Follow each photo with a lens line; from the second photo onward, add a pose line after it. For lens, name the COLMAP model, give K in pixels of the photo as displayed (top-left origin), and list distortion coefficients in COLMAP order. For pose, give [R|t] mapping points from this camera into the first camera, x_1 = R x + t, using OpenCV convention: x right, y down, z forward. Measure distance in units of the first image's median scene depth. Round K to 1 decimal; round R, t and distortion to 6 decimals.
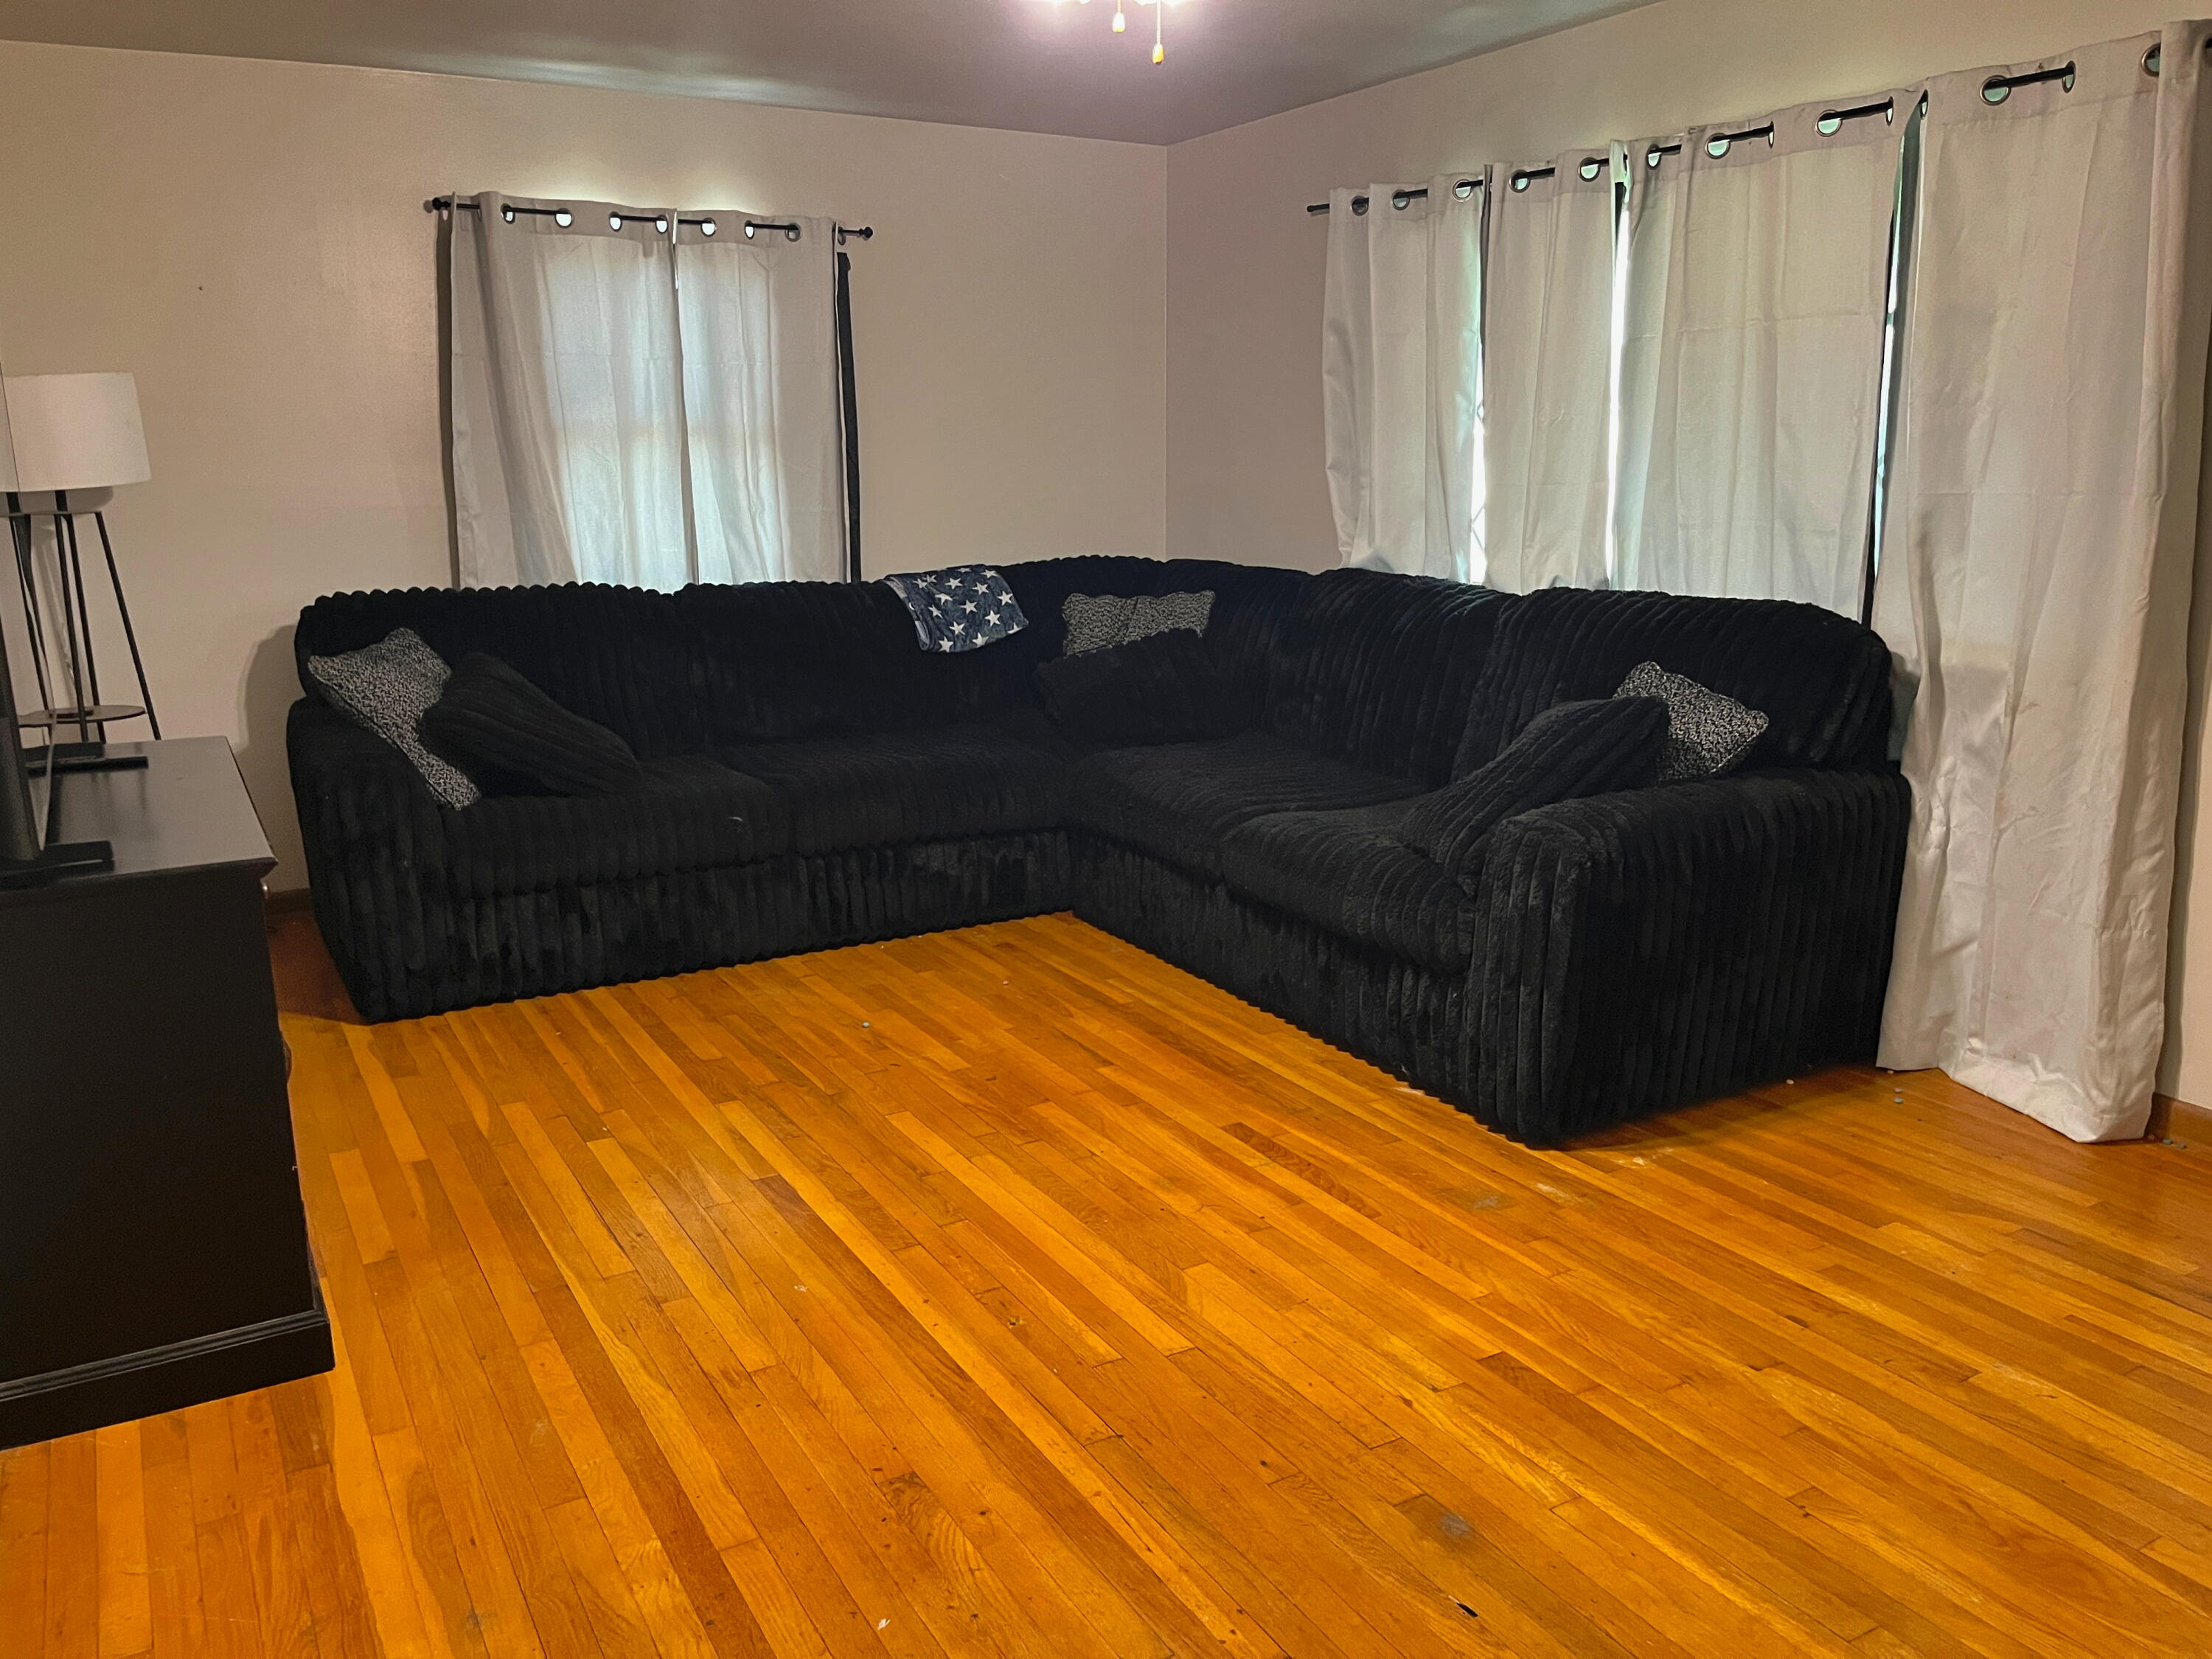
lens RADIAL K [[1709.3, 0, 1106.0], [0, 1709.3, 829.5], [0, 0, 1]] dist [0.025997, 0.000137]
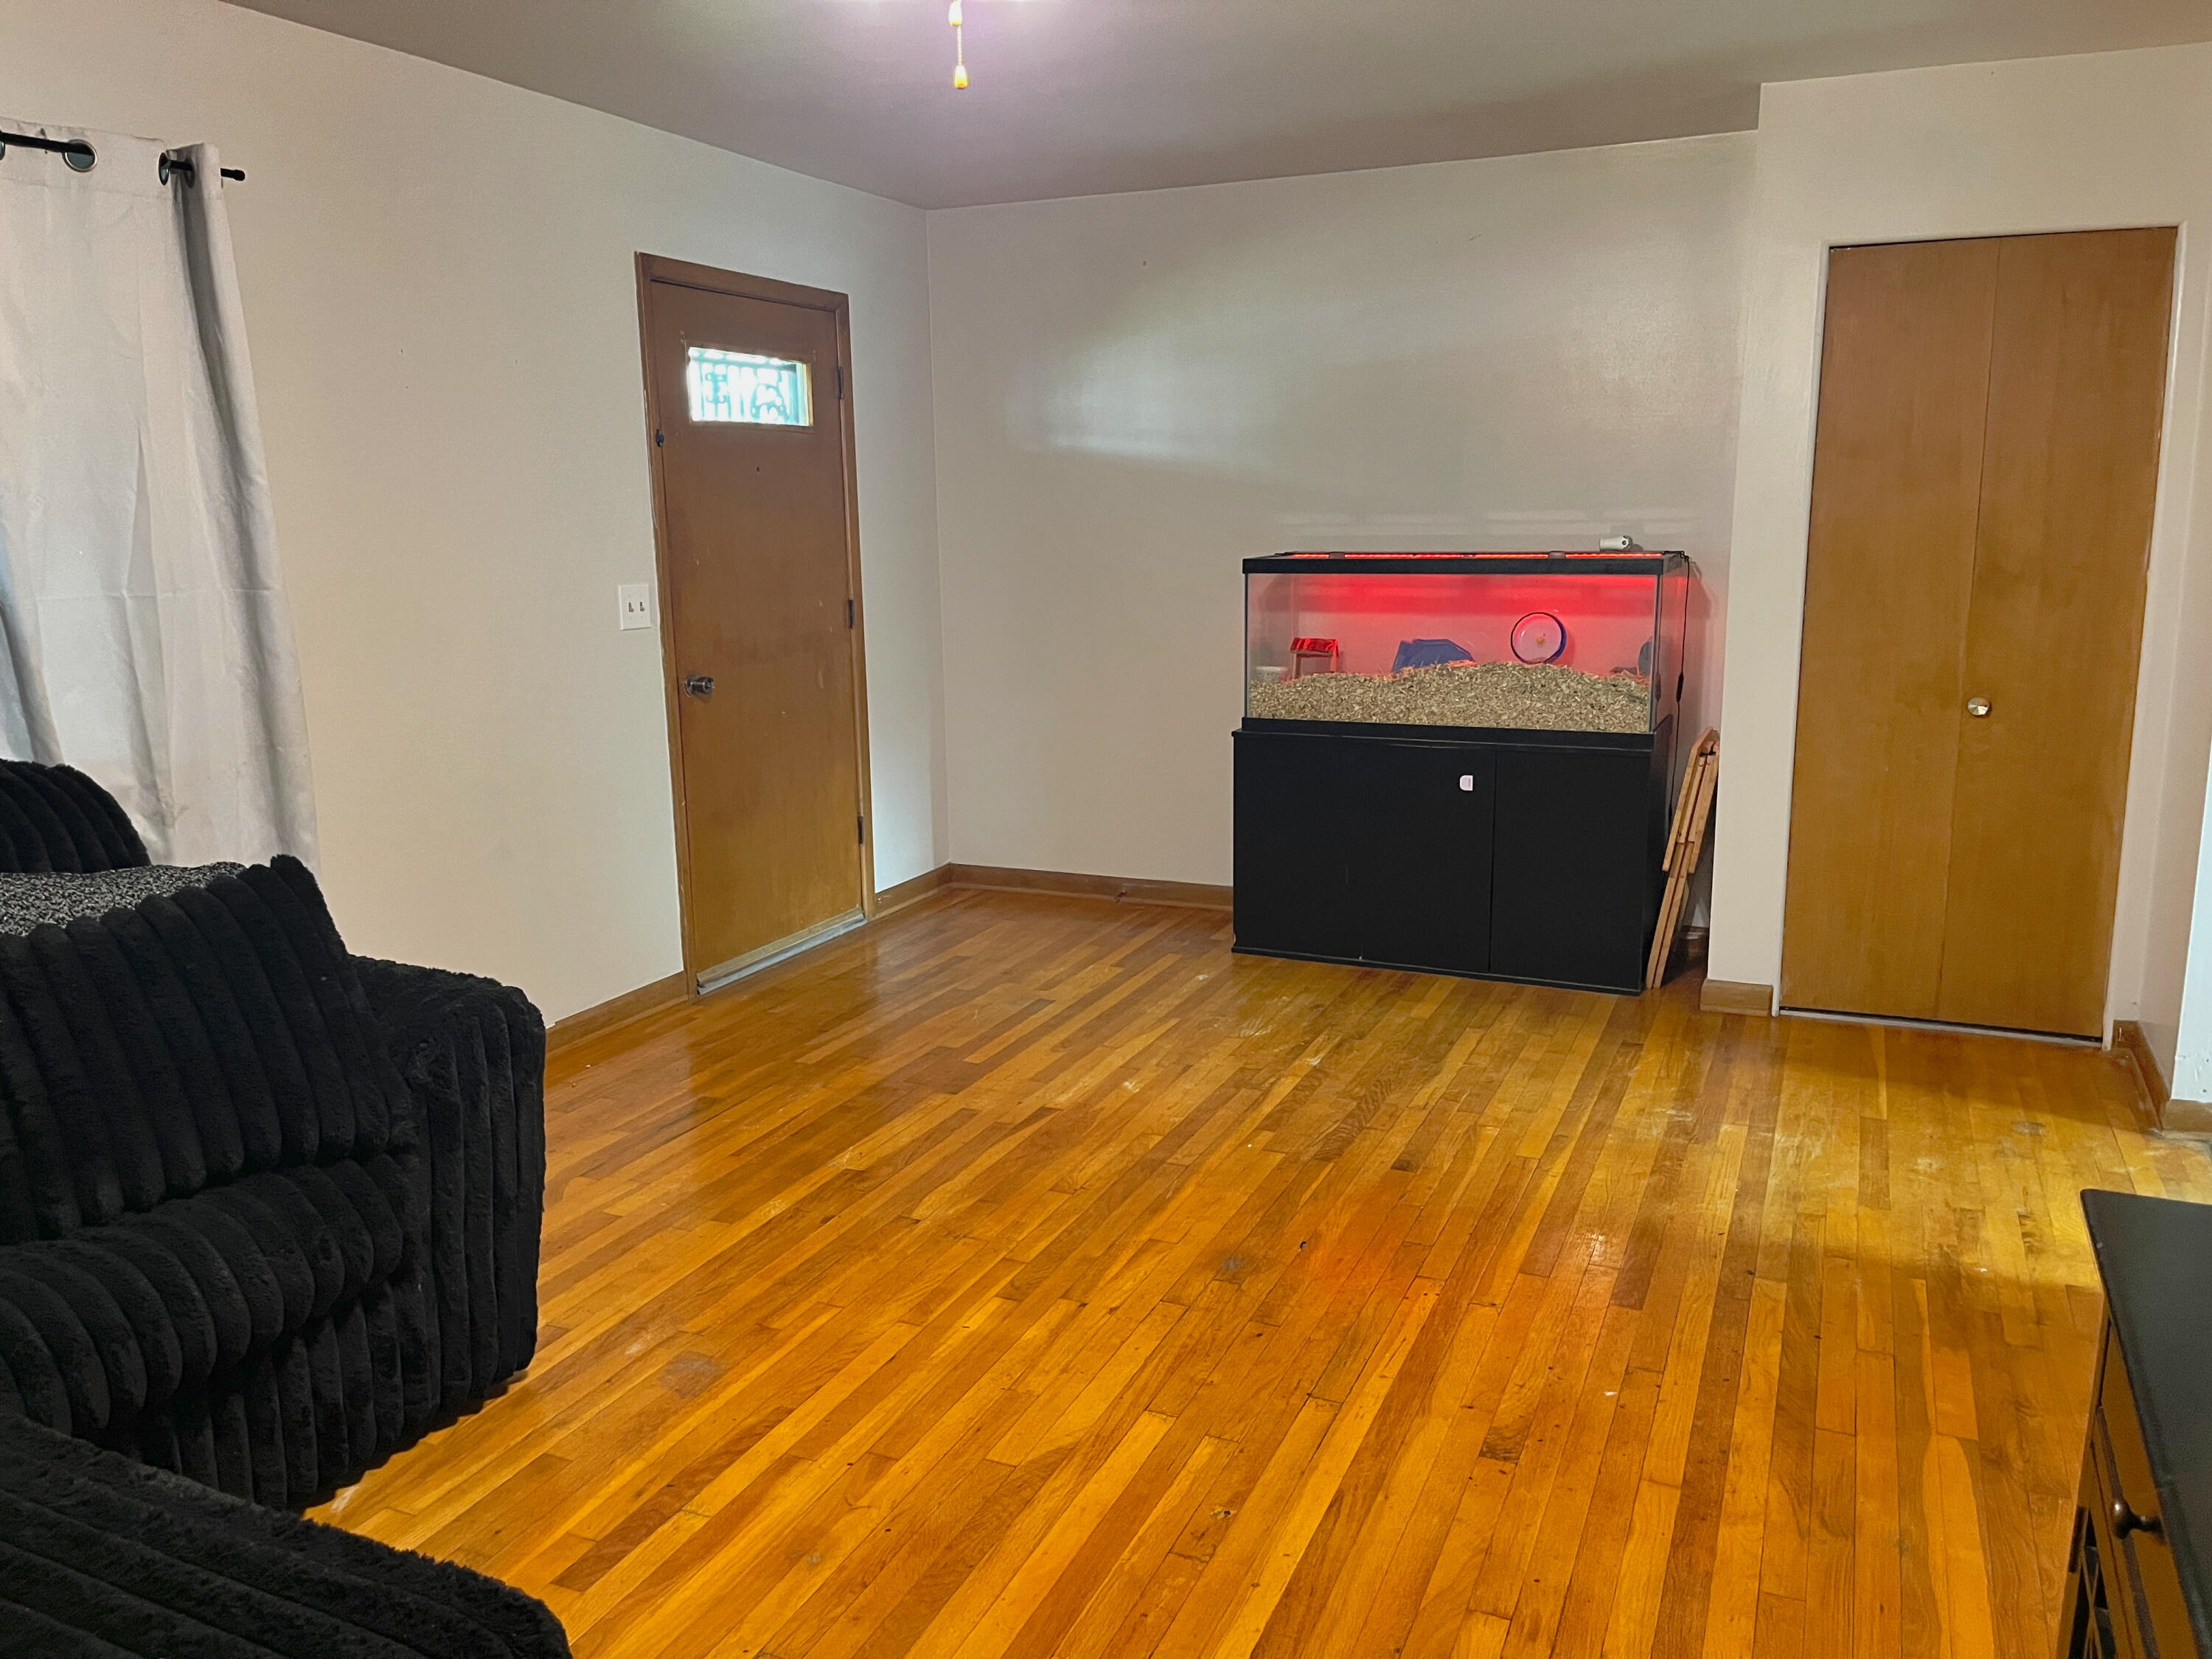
lens RADIAL K [[1665.6, 0, 1106.0], [0, 1665.6, 829.5], [0, 0, 1]] dist [0.038148, -0.004561]
pose [[-0.588850, -0.142511, 0.795579, -0.673472], [0.190057, 0.932317, 0.307675, -0.330056], [-0.785579, 0.332380, -0.521910, 1.412960]]
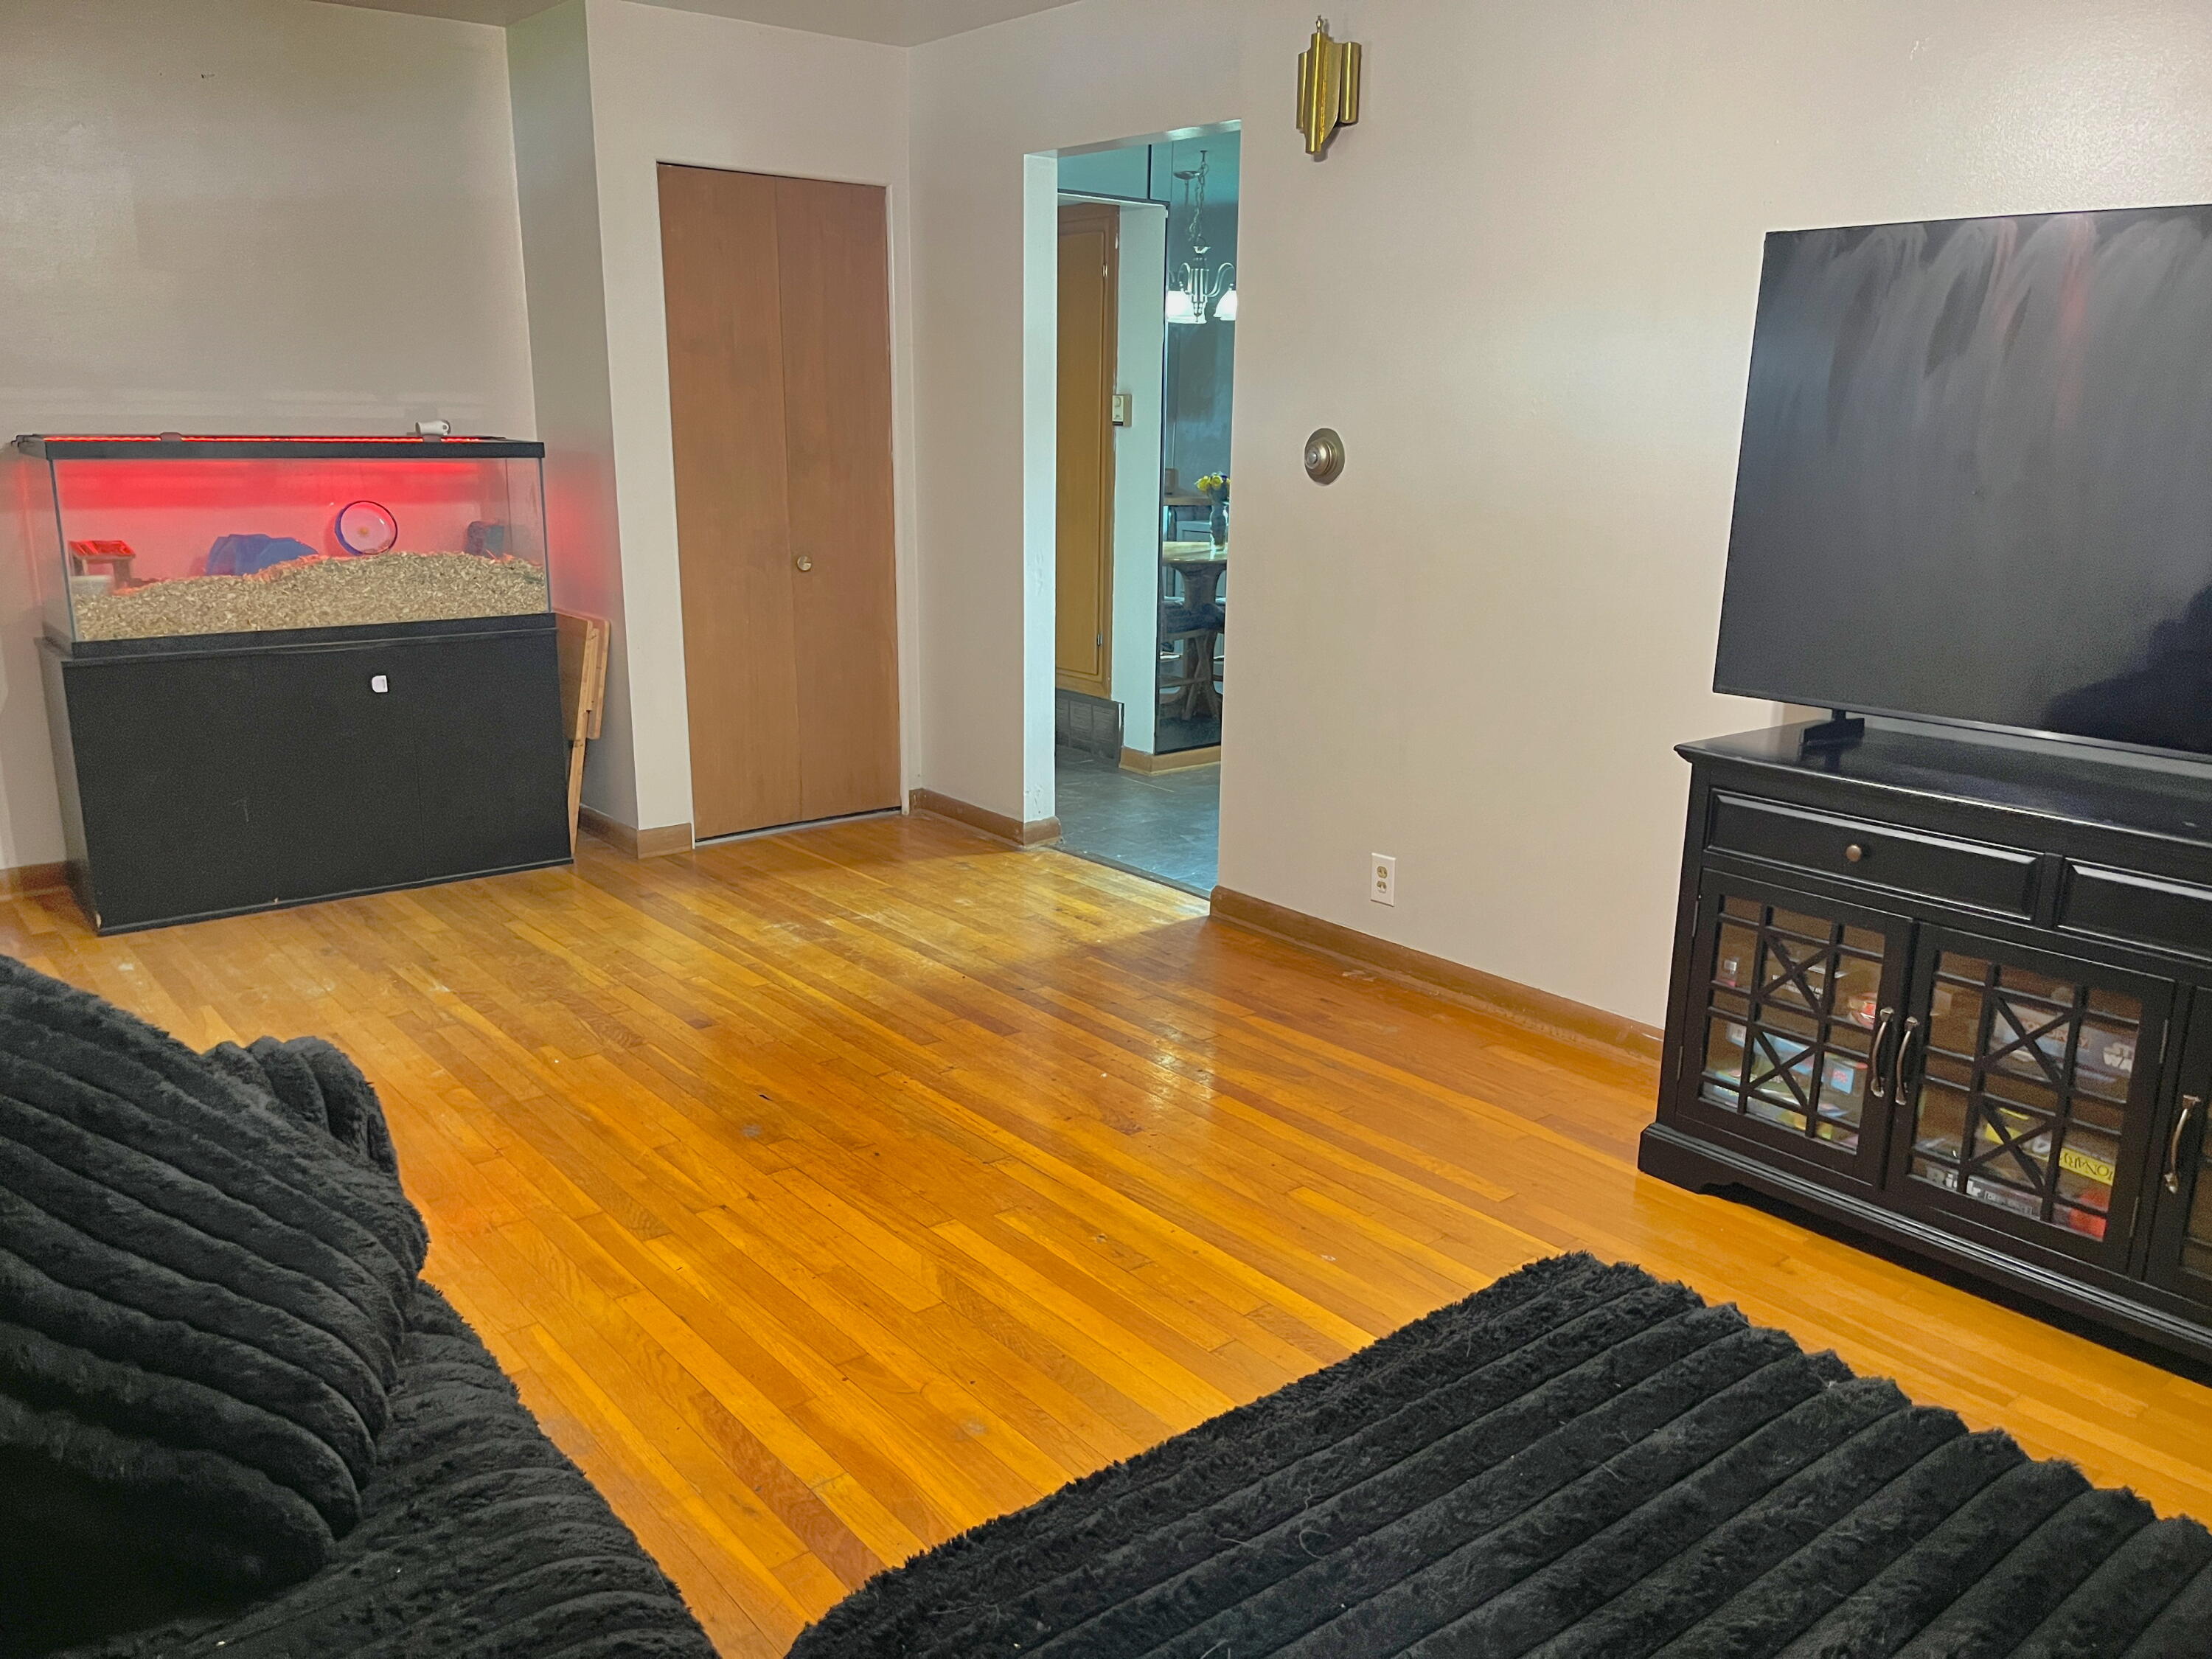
lens RADIAL K [[1665.6, 0, 1106.0], [0, 1665.6, 829.5], [0, 0, 1]] dist [0.038148, -0.004561]
pose [[-0.987122, 0.031391, -0.156862, 0.098742], [-0.042227, 0.894649, 0.444769, -0.404319], [0.154298, 0.445665, -0.881802, 1.833590]]
